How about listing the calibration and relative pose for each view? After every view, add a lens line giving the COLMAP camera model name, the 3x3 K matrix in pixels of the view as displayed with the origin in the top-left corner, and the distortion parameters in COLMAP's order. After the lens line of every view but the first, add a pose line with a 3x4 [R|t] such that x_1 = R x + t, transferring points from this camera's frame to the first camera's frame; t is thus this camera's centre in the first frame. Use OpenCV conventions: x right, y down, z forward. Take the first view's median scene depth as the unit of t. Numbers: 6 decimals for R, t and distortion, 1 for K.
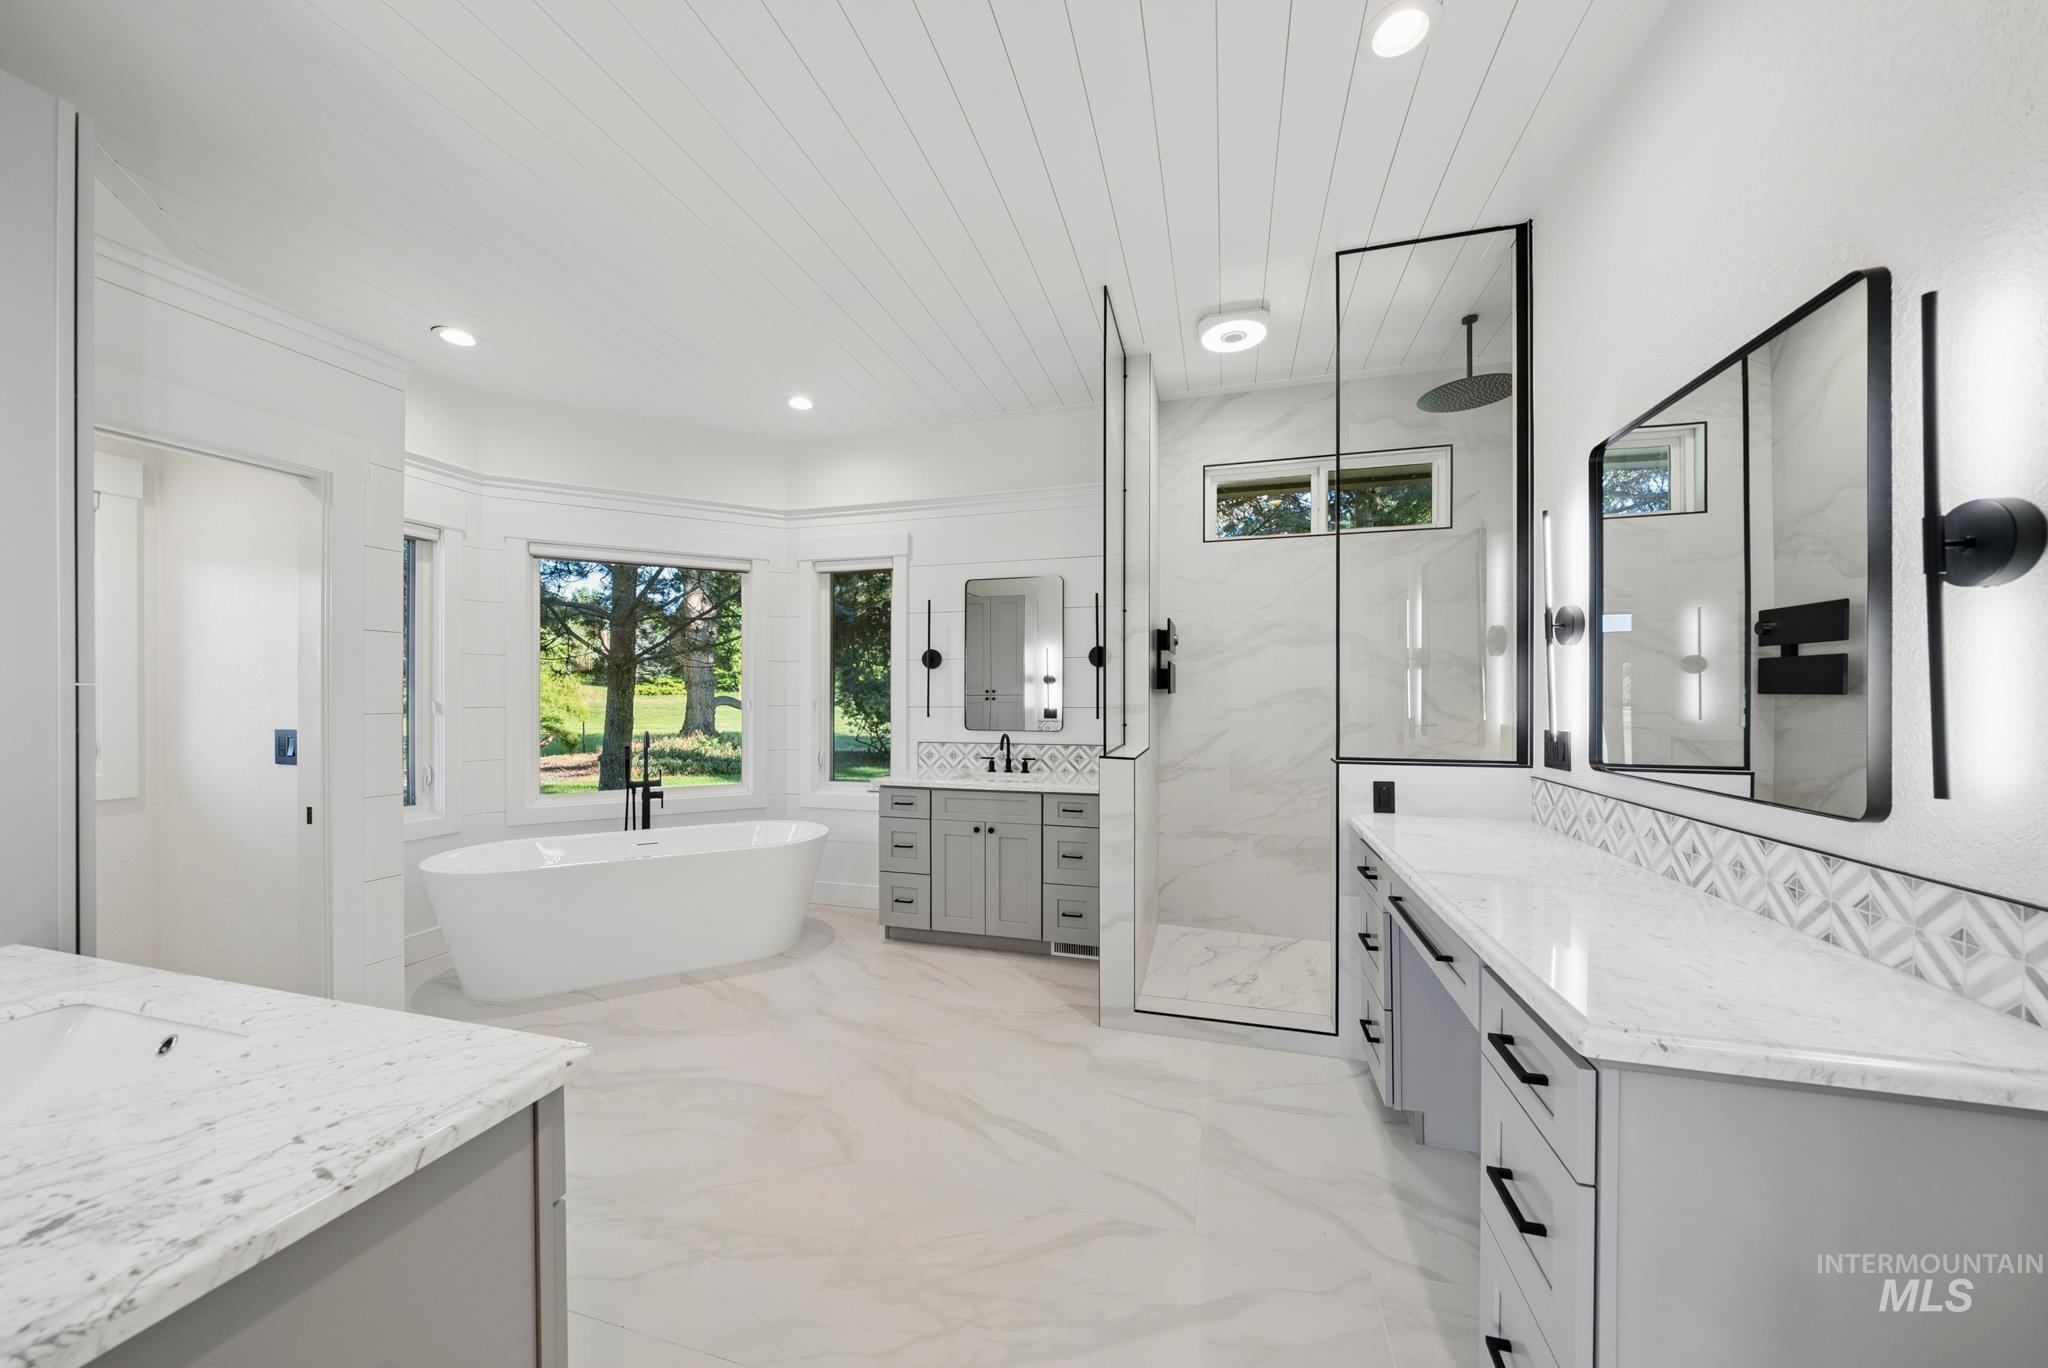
lens RADIAL K [[697.1, 0, 1010.9], [0, 697.1, 697.6], [0, 0, 1]] dist [-0.002203, 0.000894]
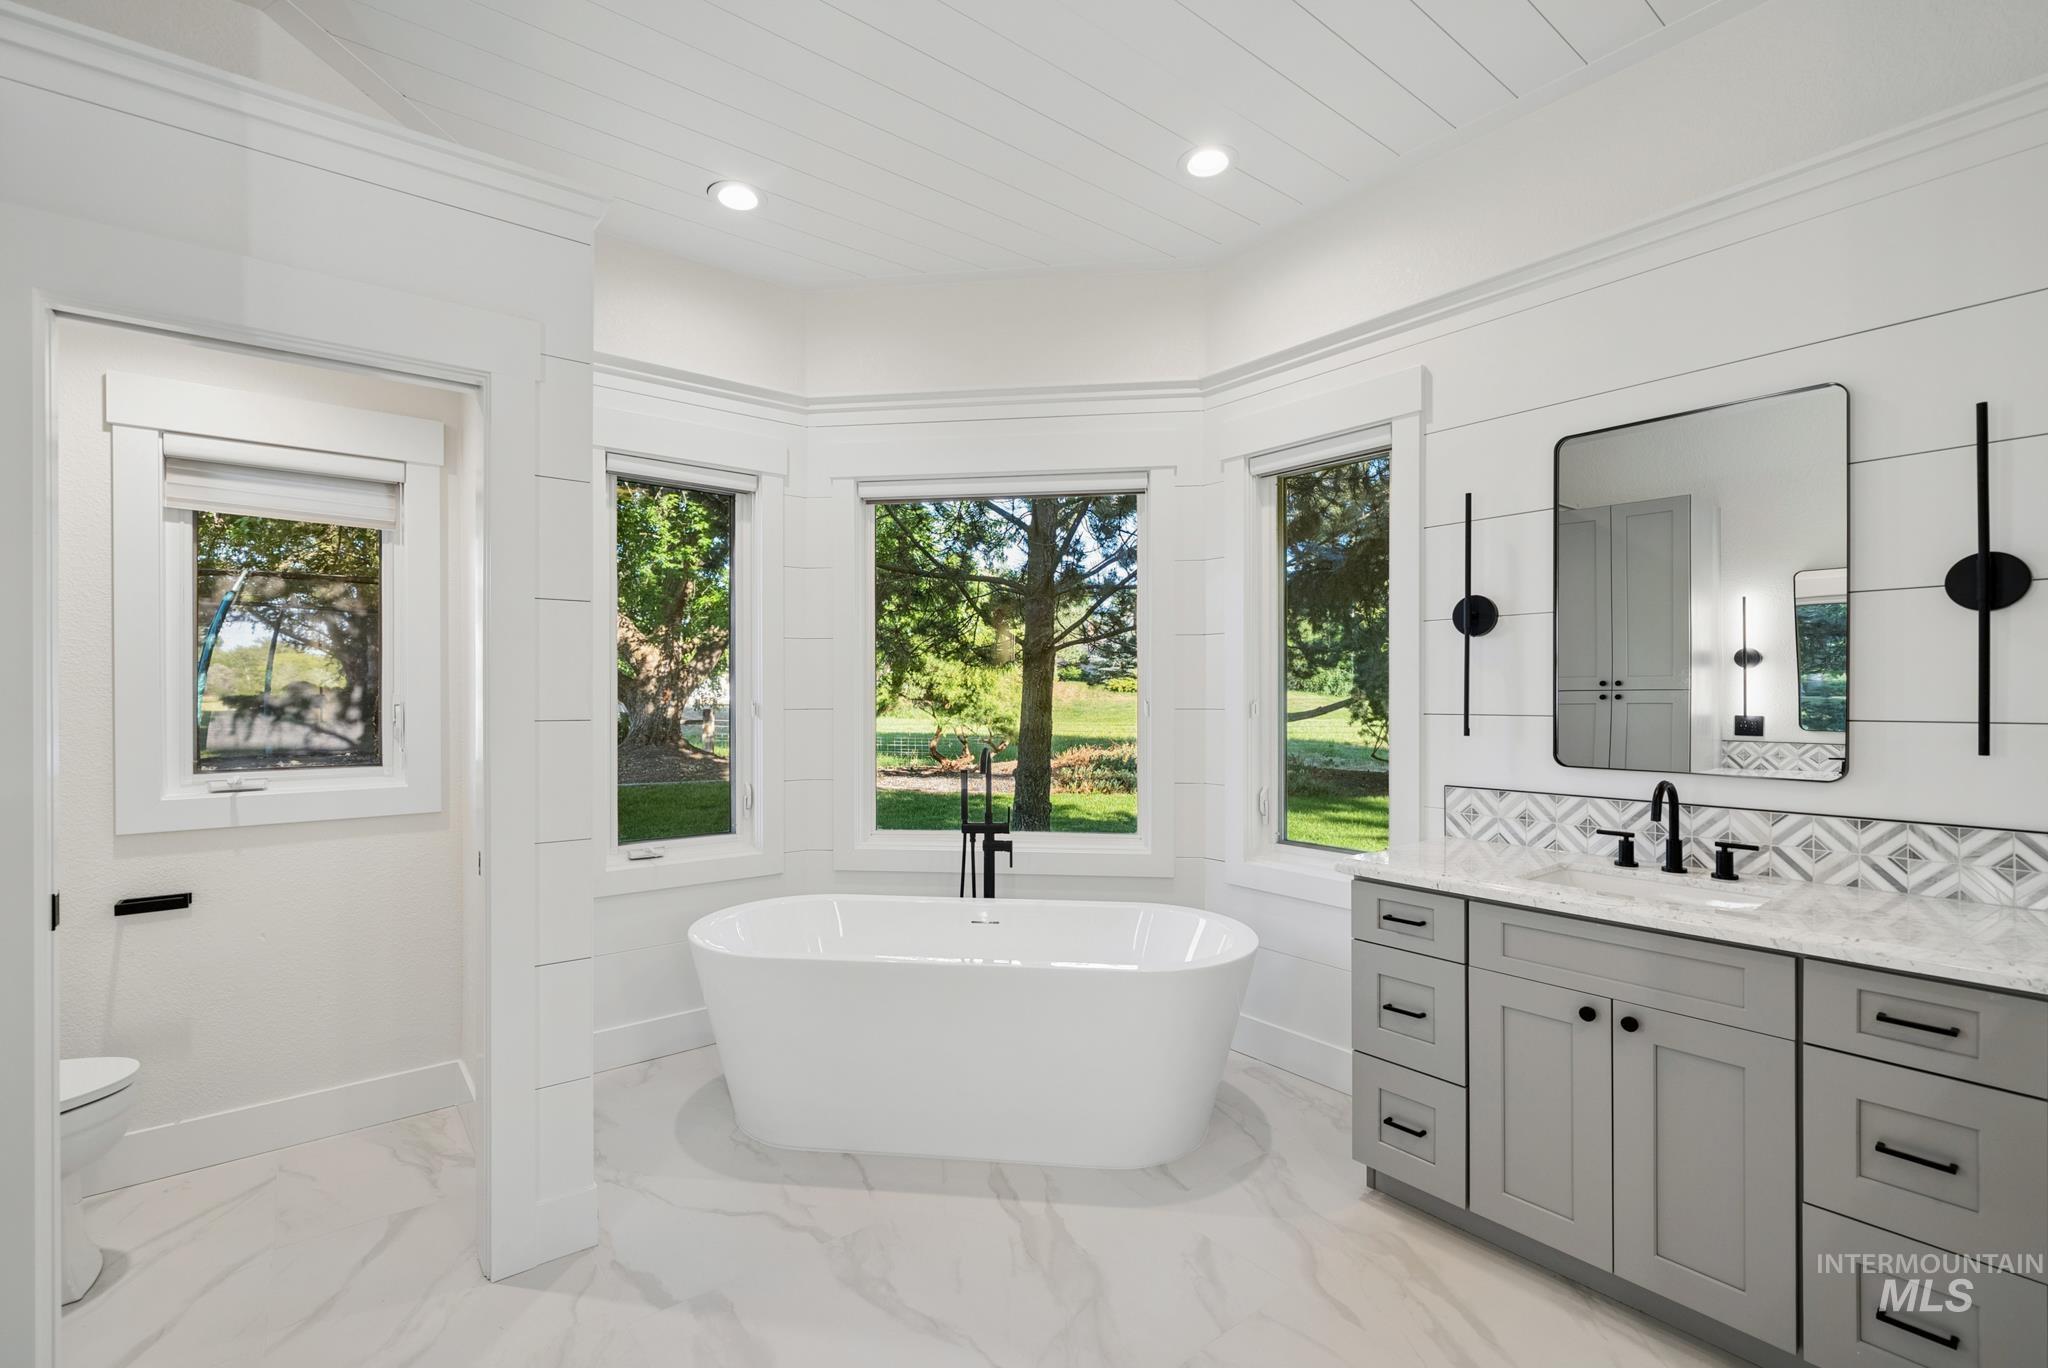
lens RADIAL K [[885.1, 0, 1030.4], [0, 885.1, 693.0], [0, 0, 1]] dist [-0.002200, 0.001137]
pose [[0.824199, -0.002322, -0.566295, -0.021311], [0.001545, 0.999997, -0.001852, -0.001171], [0.566298, 0.000651, 0.824200, 0.337066]]
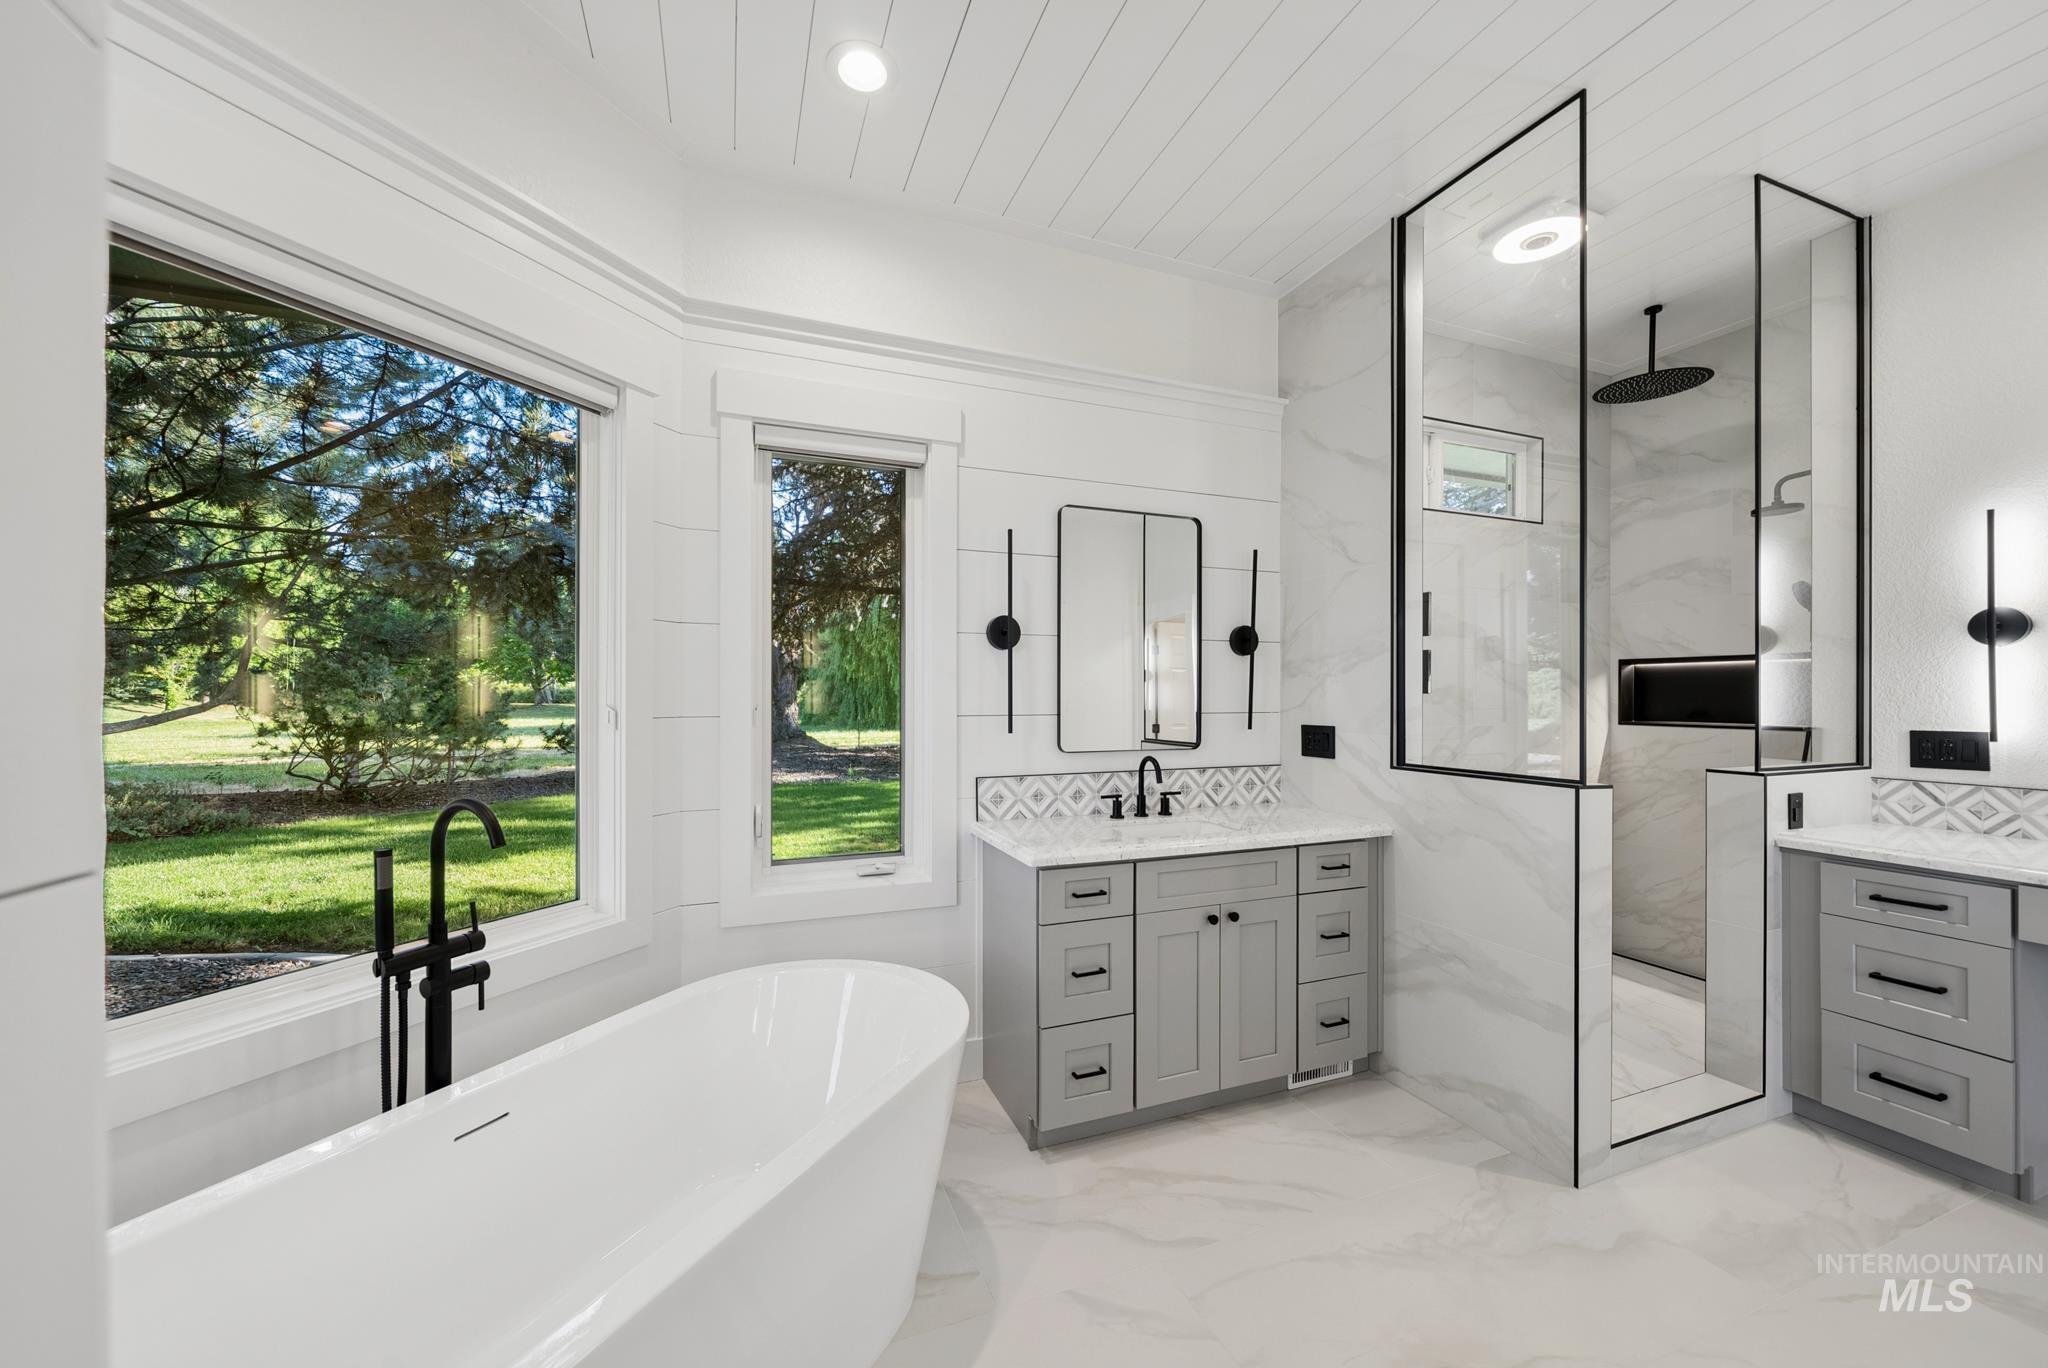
lens RADIAL K [[764.4, 0, 992.5], [0, 764.4, 697.3], [0, 0, 1]] dist [-0.000739, -0.000422]
pose [[0.791523, -0.000731, 0.611139, -0.536698], [0.001477, 0.999999, -0.000717, -0.001193], [-0.611138, 0.001470, 0.791523, 0.532200]]
